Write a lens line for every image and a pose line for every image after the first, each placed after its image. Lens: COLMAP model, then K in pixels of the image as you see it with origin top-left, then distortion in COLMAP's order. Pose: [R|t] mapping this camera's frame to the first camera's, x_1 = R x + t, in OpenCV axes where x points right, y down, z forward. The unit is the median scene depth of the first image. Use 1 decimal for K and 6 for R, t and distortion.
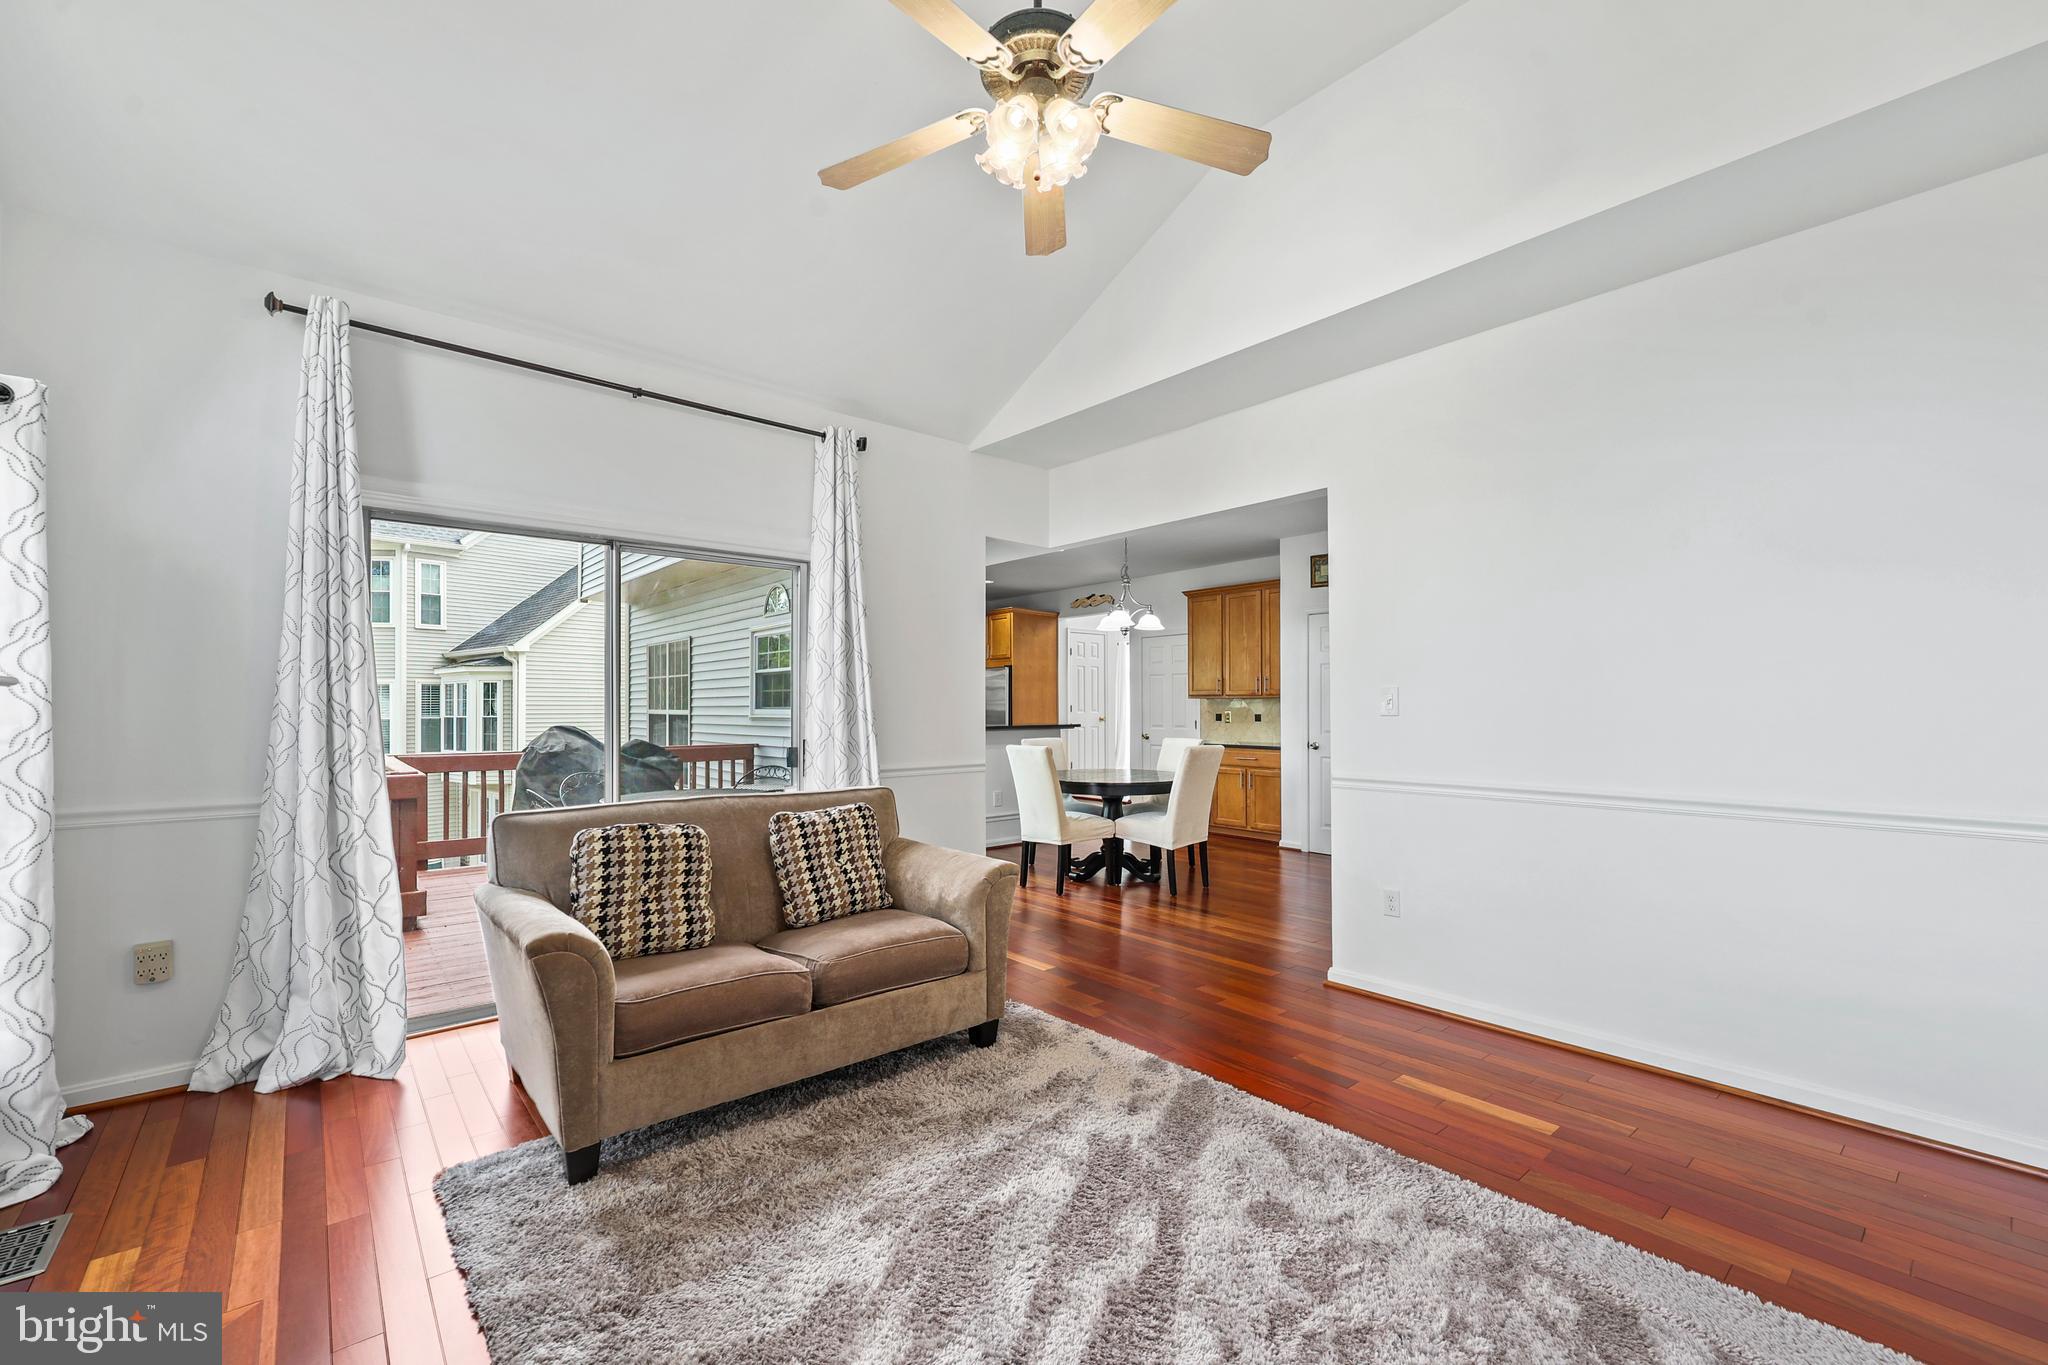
lens RADIAL K [[867.8, 0, 1027.5], [0, 867.8, 703.3], [0, 0, 1]] dist [0.001014, -0.000296]
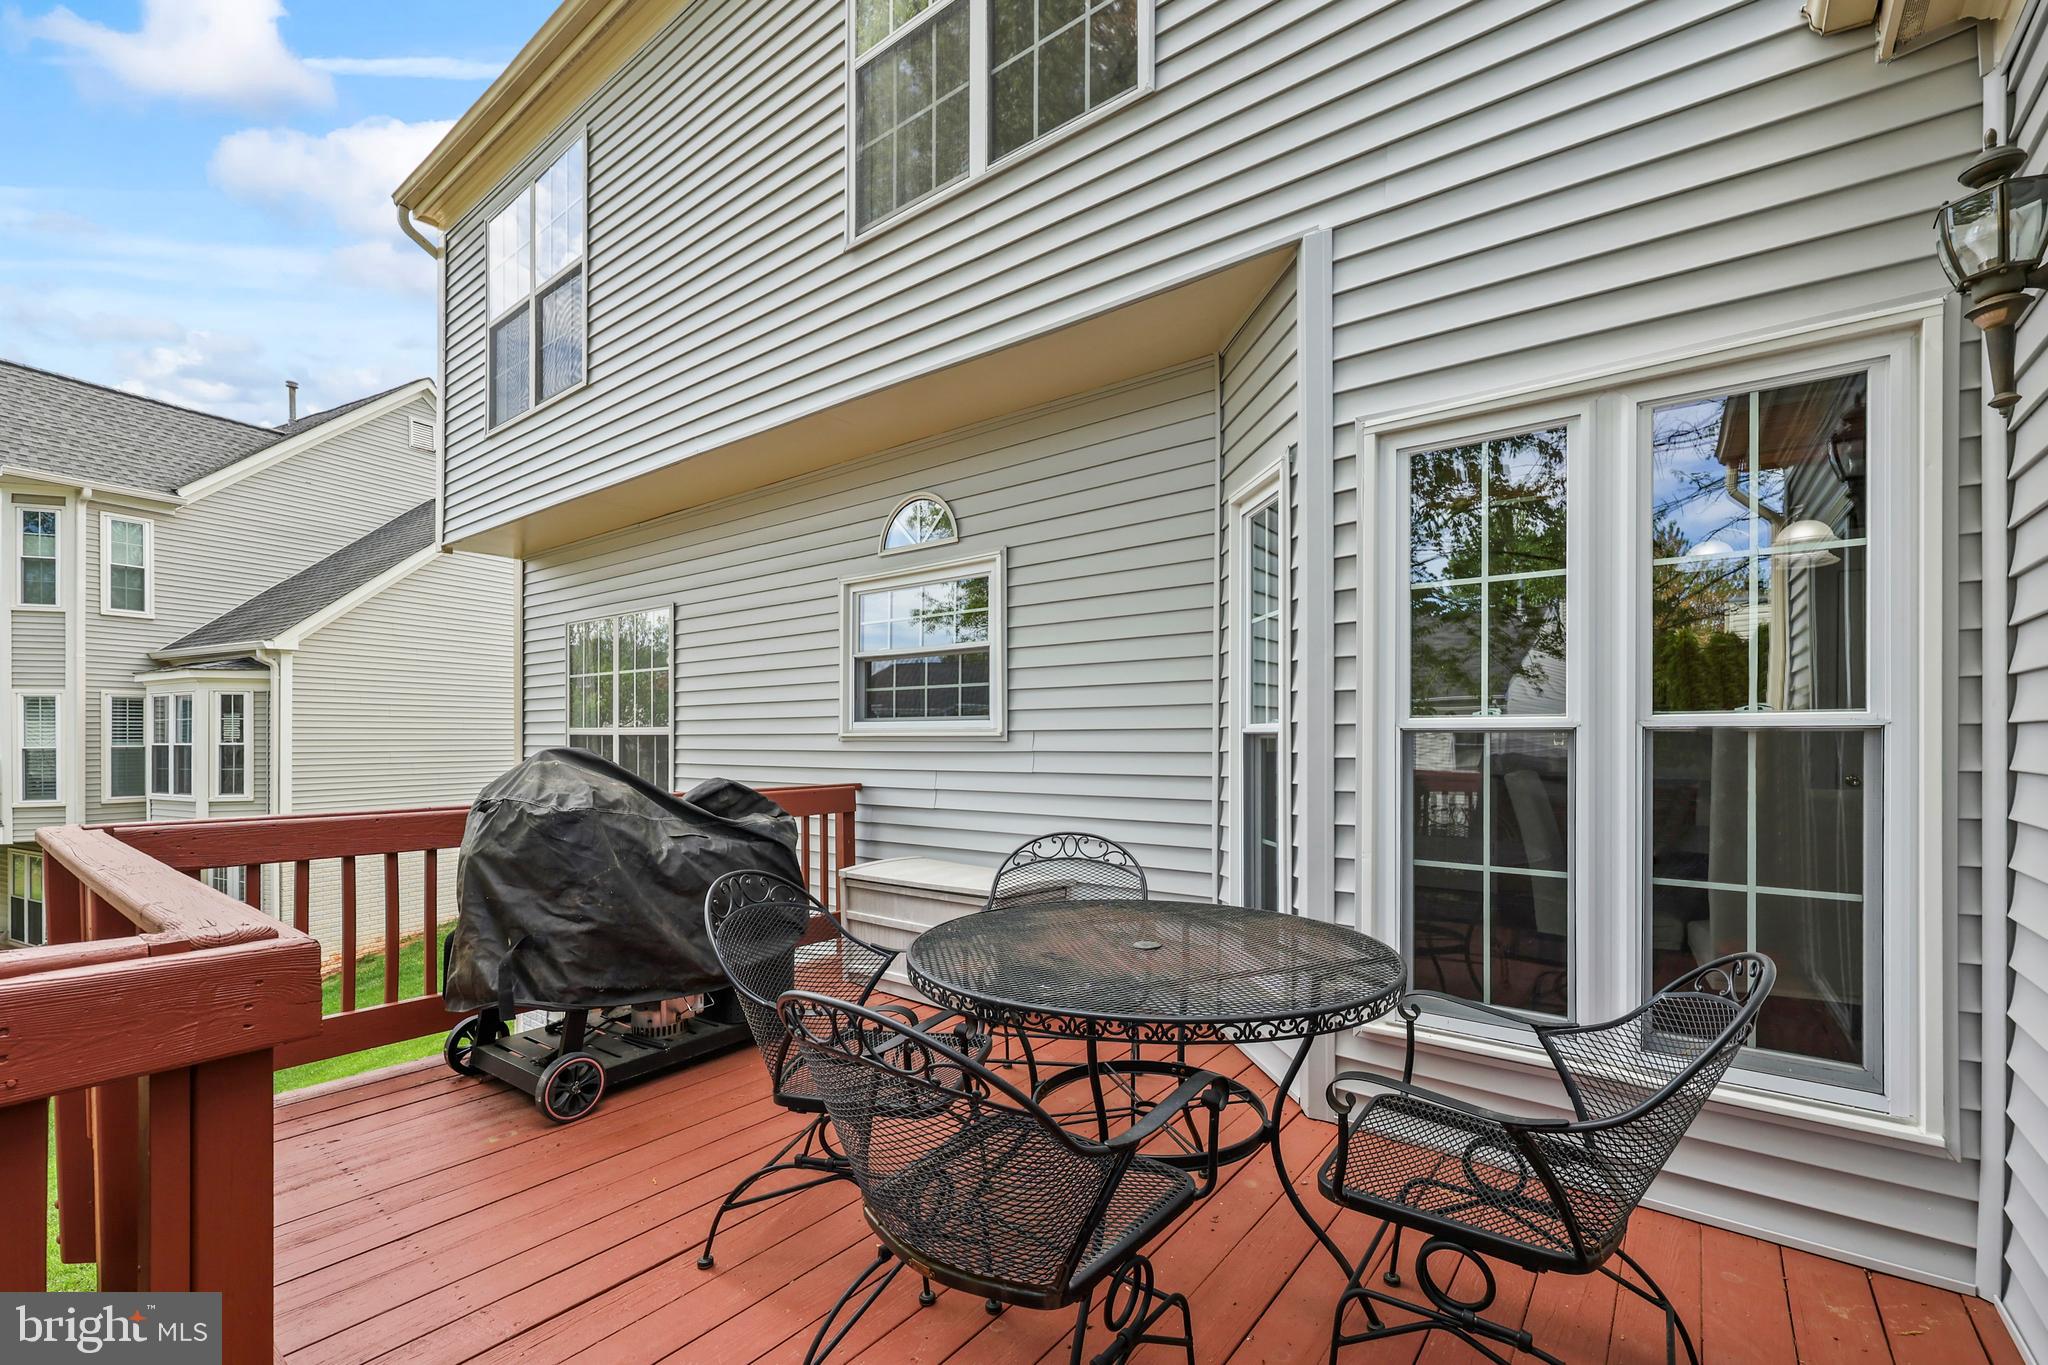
lens RADIAL K [[867.8, 0, 1007.4], [0, 867.8, 736.5], [0, 0, 1]] dist [0.001014, -0.000296]
pose [[0.979643, -0.000510, 0.200749, -0.156205], [-0.000178, 0.999994, 0.003412, 0.006902], [-0.200749, -0.003378, 0.979637, 0.204141]]
